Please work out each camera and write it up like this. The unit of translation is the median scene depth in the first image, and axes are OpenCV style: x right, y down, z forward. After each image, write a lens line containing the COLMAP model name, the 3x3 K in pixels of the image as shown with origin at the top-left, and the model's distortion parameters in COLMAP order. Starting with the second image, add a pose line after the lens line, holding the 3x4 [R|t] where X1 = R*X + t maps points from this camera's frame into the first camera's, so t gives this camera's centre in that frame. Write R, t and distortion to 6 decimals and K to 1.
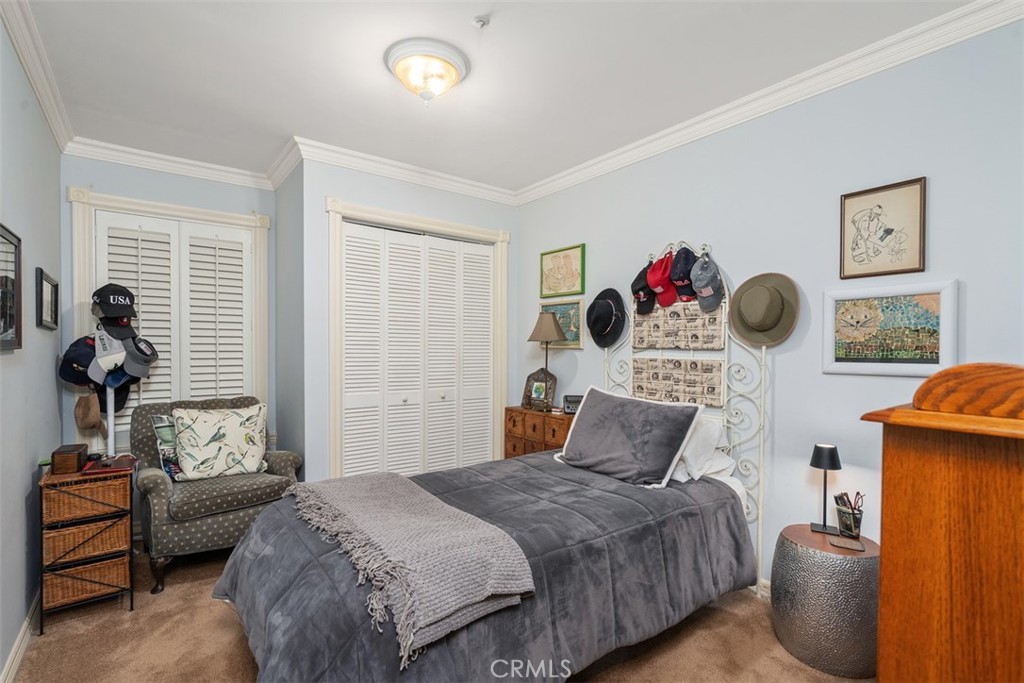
lens RADIAL K [[467.8, 0, 512.1], [0, 467.8, 347.0], [0, 0, 1]] dist [0.000529, 0.001232]
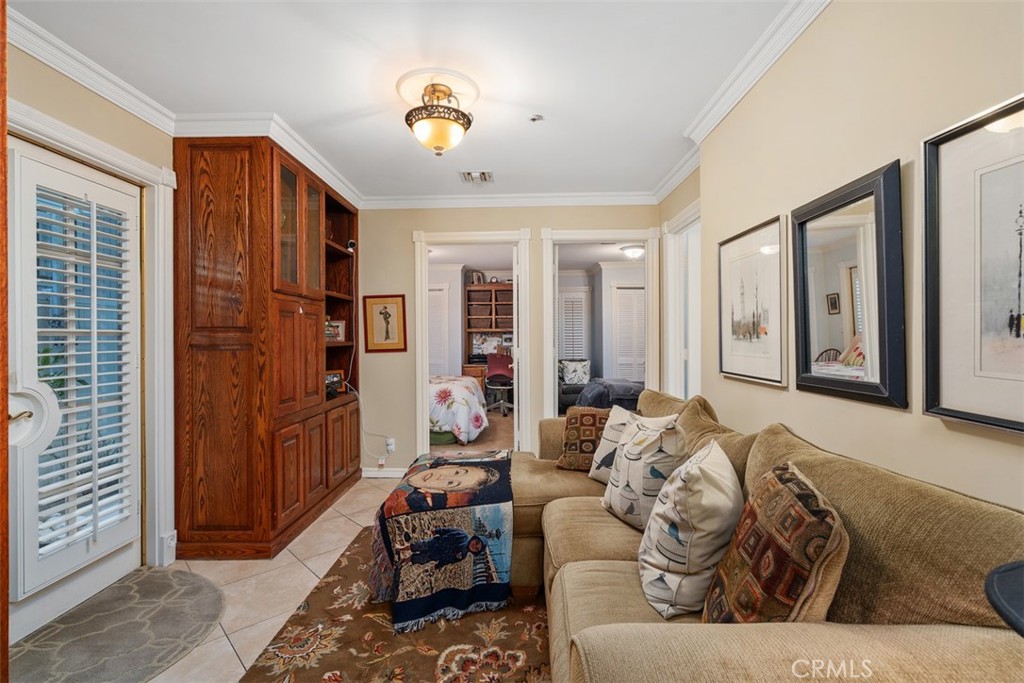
lens RADIAL K [[467.8, 0, 511.4], [0, 467.8, 339.0], [0, 0, 1]] dist [0.000529, 0.001232]
pose [[0.776759, -0.006599, -0.629764, 0.859494], [0.005443, 0.999978, -0.003764, 0.004127], [0.629775, -0.000504, 0.776777, -1.445322]]
